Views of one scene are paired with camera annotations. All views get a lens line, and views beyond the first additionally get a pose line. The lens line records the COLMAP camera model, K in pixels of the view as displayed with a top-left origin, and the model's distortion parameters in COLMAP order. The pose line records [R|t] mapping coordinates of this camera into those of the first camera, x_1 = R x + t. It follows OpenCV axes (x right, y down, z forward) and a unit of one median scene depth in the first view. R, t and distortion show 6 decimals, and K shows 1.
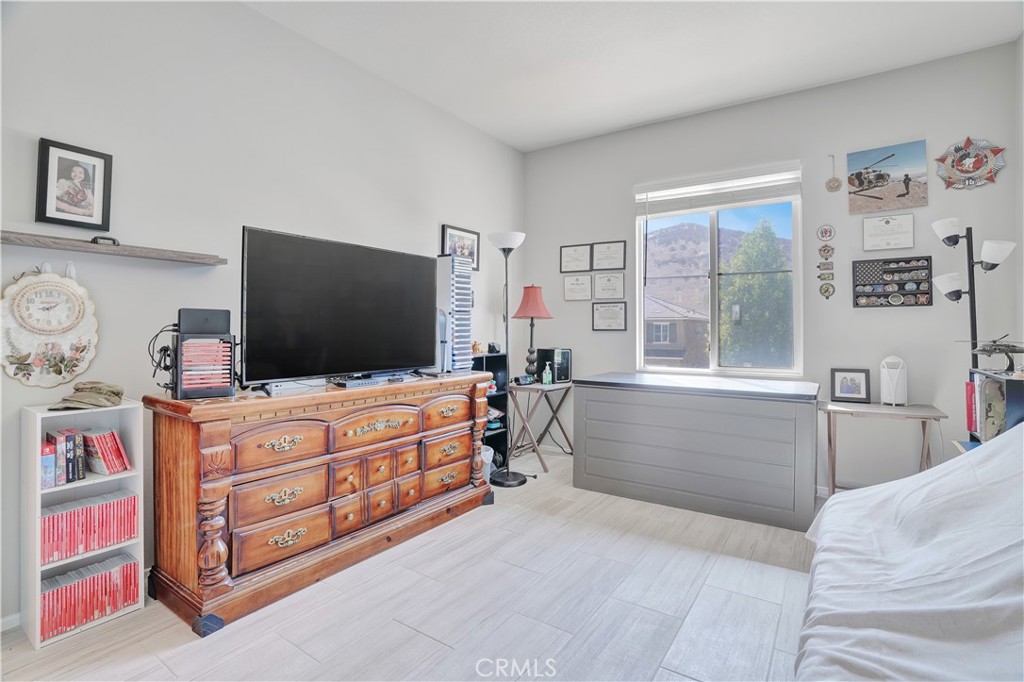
lens RADIAL K [[483.9, 0, 516.9], [0, 483.9, 323.3], [0, 0, 1]] dist [-0.025478, 0.004633]
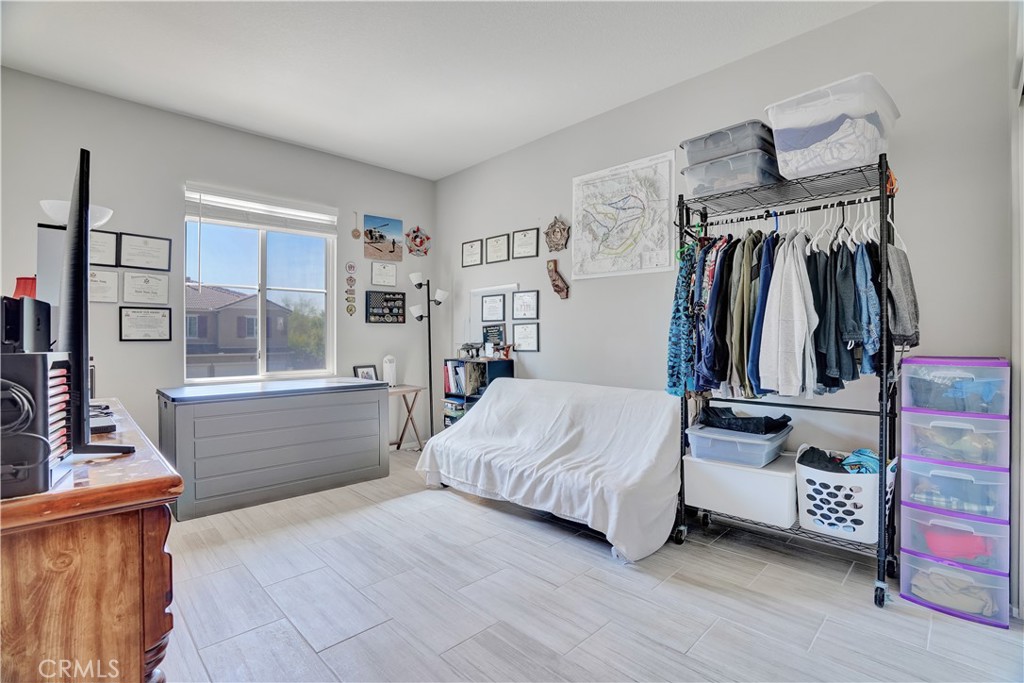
lens RADIAL K [[483.9, 0, 516.5], [0, 483.9, 338.5], [0, 0, 1]] dist [-0.025478, 0.004633]
pose [[0.215517, -0.005142, 0.976487, -0.648414], [-0.004144, 0.999972, 0.006181, 0.003848], [-0.976491, -0.005379, 0.215490, 0.255500]]
